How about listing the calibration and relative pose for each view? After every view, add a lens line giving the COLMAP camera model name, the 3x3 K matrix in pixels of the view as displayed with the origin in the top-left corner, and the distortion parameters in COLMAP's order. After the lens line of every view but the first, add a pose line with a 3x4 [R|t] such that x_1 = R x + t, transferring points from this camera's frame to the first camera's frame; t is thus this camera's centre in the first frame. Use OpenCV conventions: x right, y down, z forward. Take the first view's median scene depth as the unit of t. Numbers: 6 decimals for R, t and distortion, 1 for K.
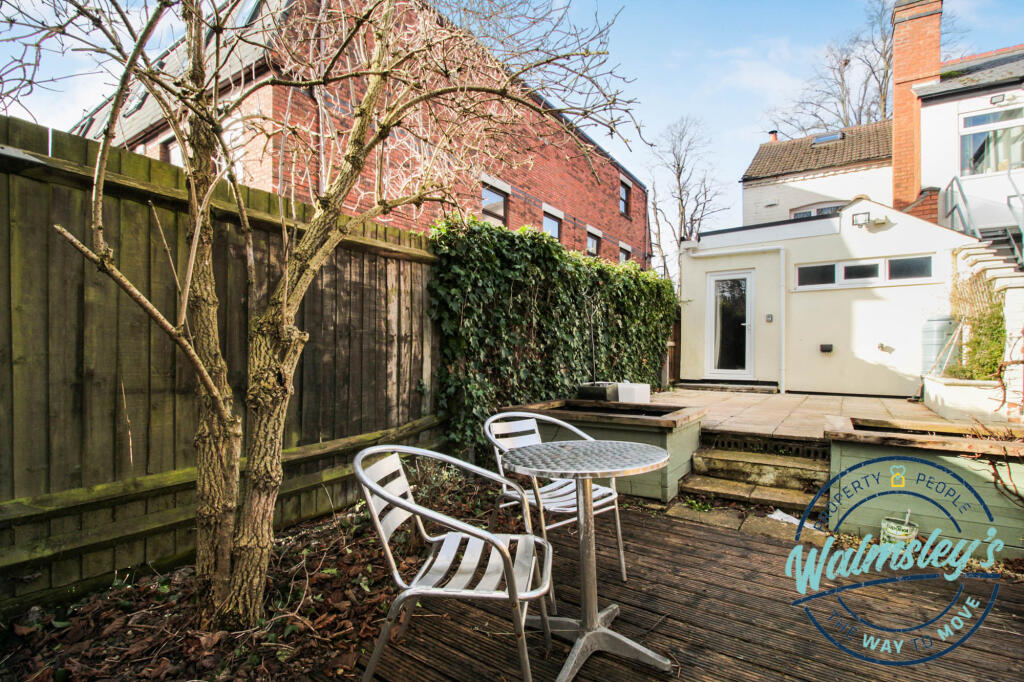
lens RADIAL K [[467.0, 0, 512.0], [0, 467.0, 341.0], [0, 0, 1]] dist [0.028383, -0.016179]
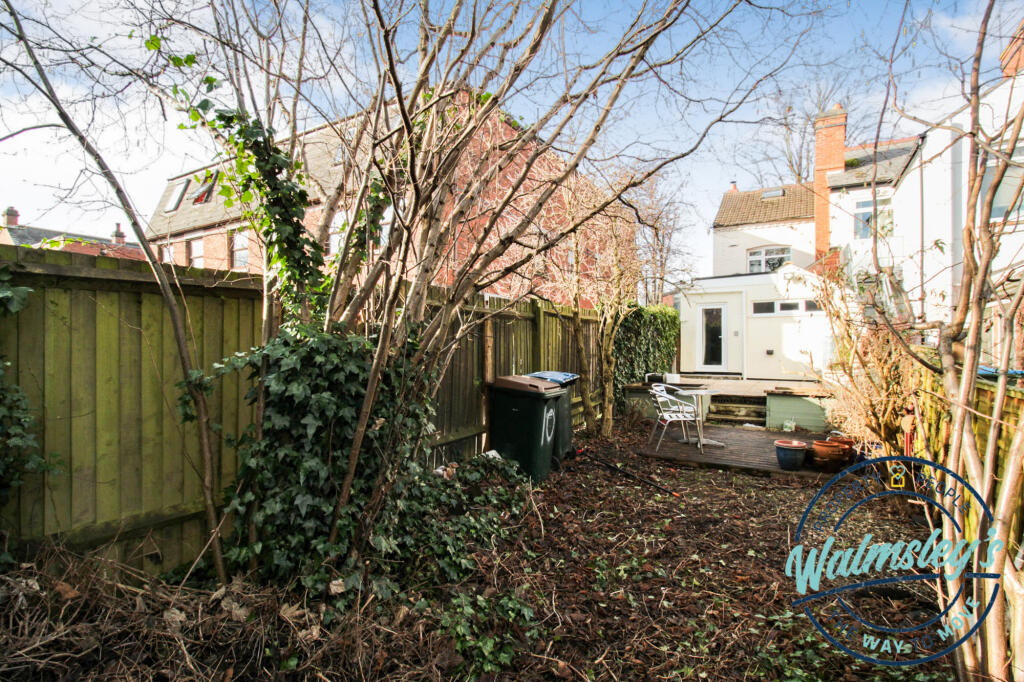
lens RADIAL K [[467.0, 0, 512.0], [0, 467.0, 341.0], [0, 0, 1]] dist [0.028383, -0.016179]
pose [[0.996932, -0.003598, 0.078188, -0.370705], [0.002690, 0.999928, 0.011711, -0.047268], [-0.078224, -0.011465, 0.996870, -0.588457]]
